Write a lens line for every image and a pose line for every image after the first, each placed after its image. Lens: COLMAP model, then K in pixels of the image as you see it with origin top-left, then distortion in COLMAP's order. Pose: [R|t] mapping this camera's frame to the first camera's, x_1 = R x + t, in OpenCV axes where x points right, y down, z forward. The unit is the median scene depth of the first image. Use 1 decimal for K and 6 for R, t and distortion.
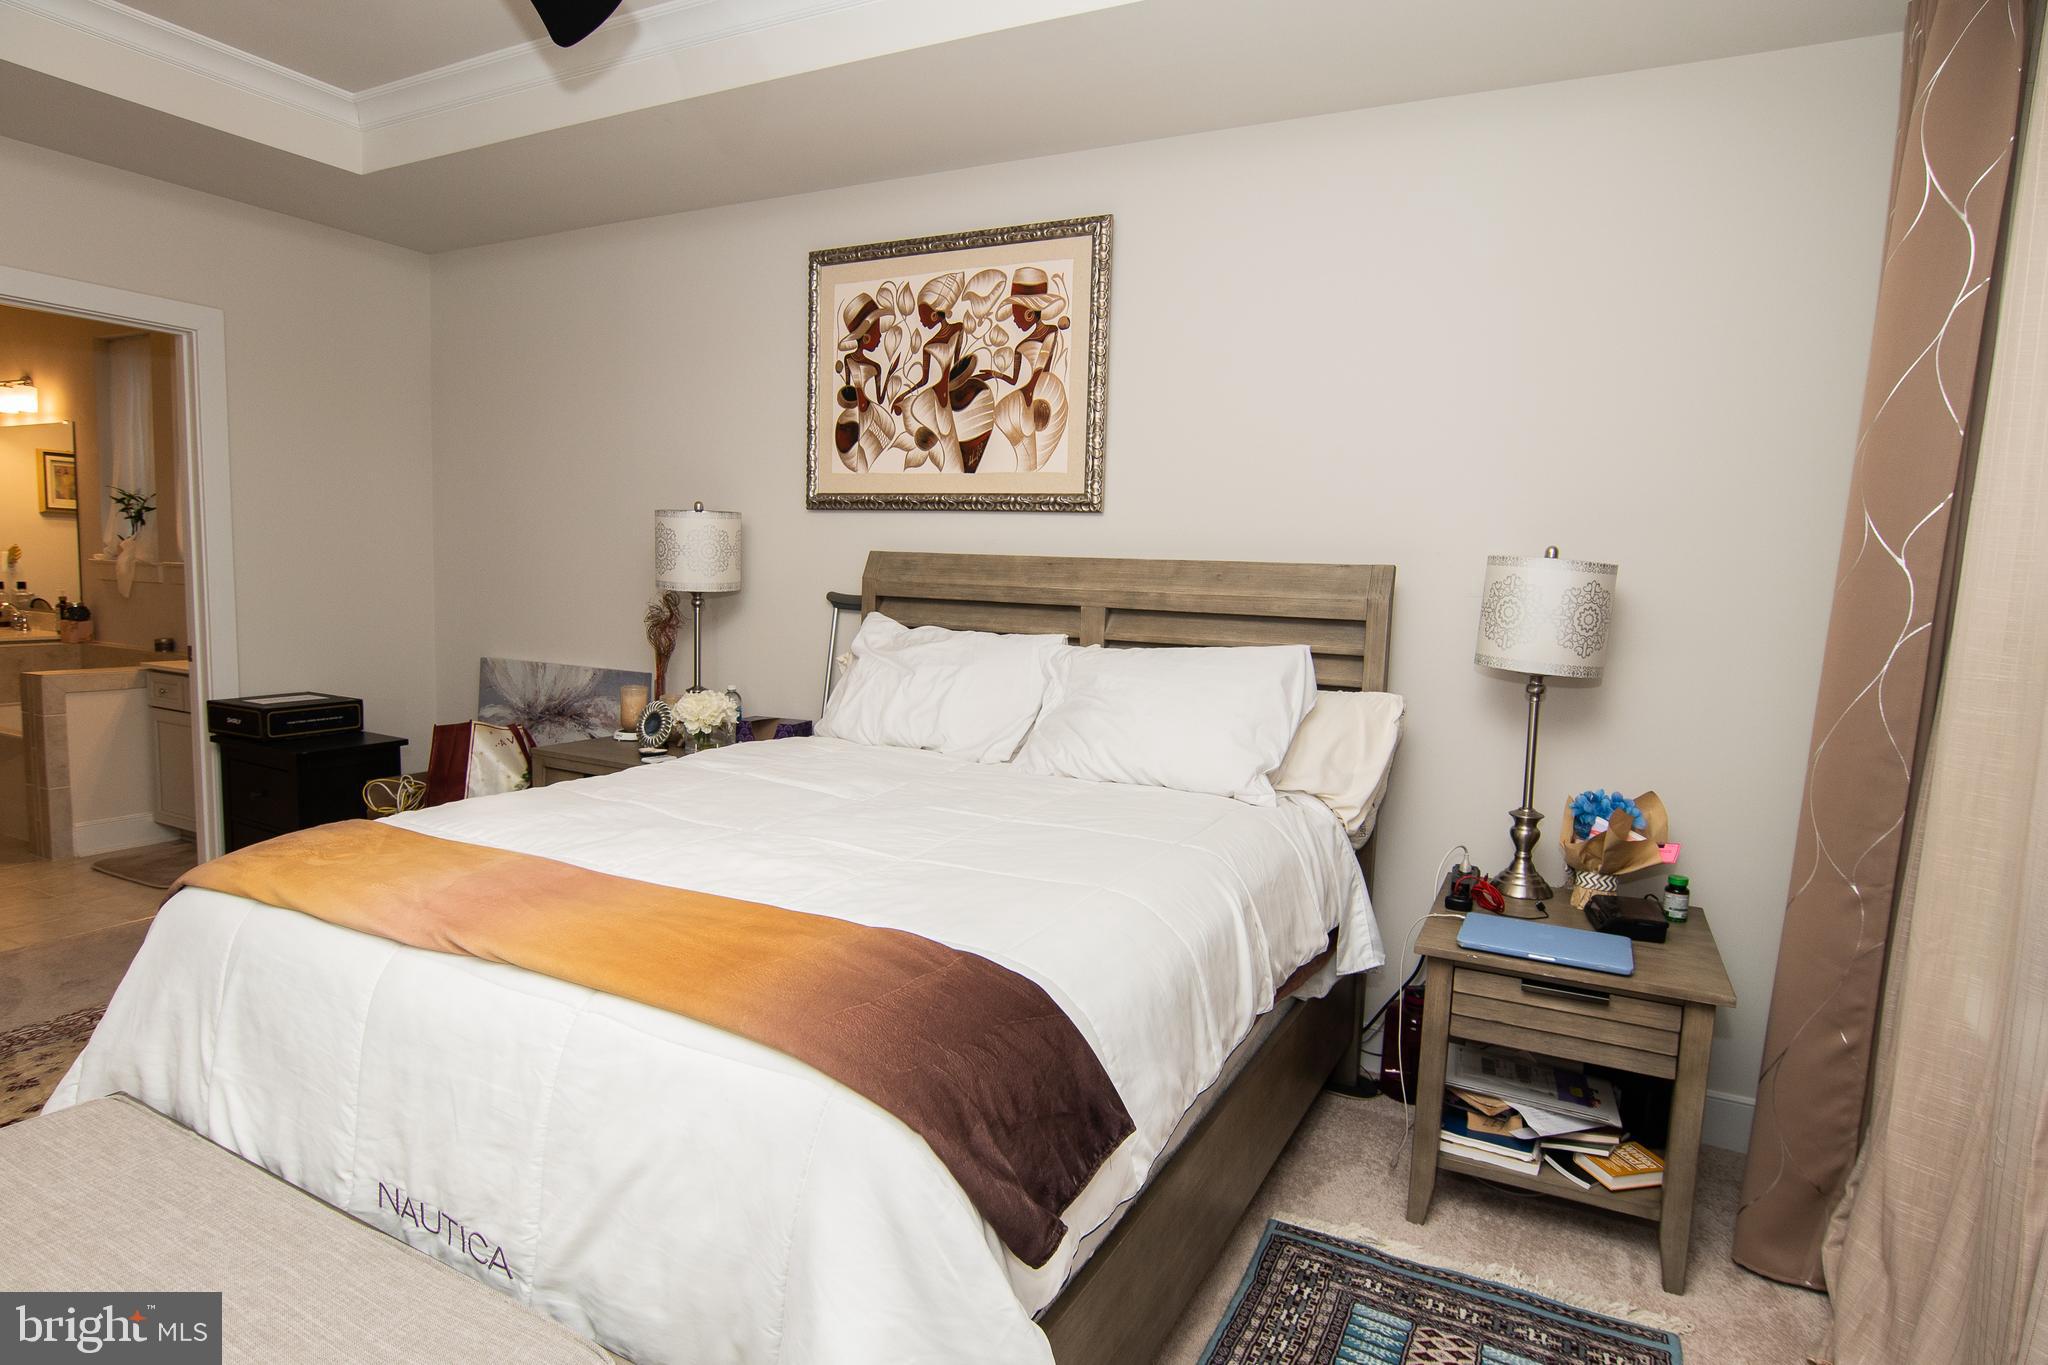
lens RADIAL K [[1114.4, 0, 1026.5], [0, 1114.4, 681.1], [0, 0, 1]] dist [-0.019612, 0.010185]
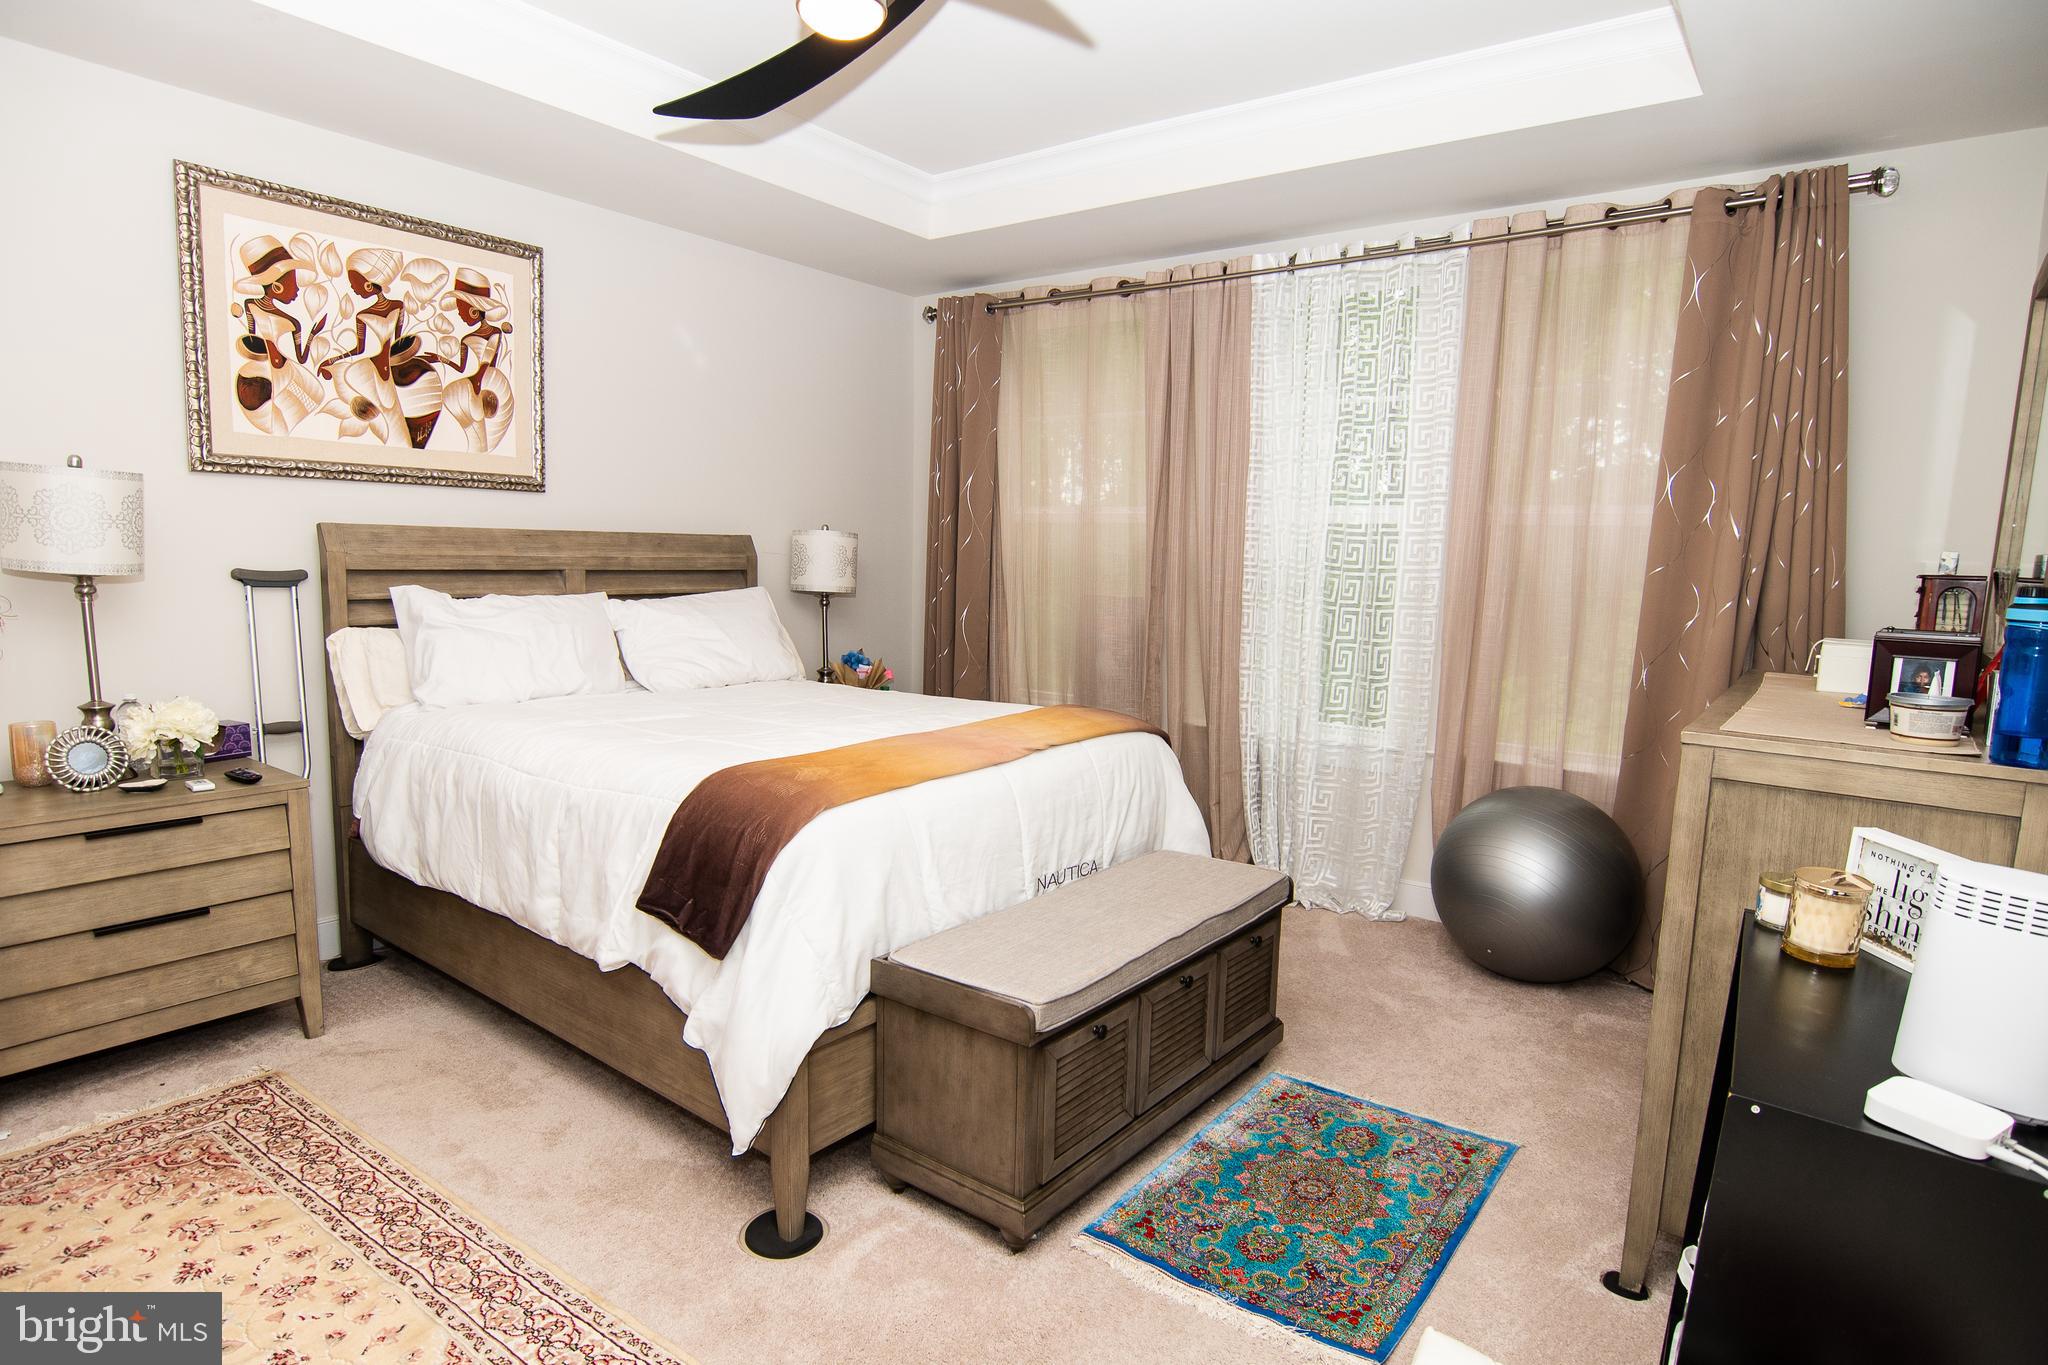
lens RADIAL K [[1114.4, 0, 1022.5], [0, 1114.4, 695.7], [0, 0, 1]] dist [-0.019612, 0.010185]
pose [[0.163924, -0.154620, 0.974280, -1.018424], [0.085698, 0.986138, 0.142083, -0.056913], [-0.982743, 0.060203, 0.174903, 0.272604]]
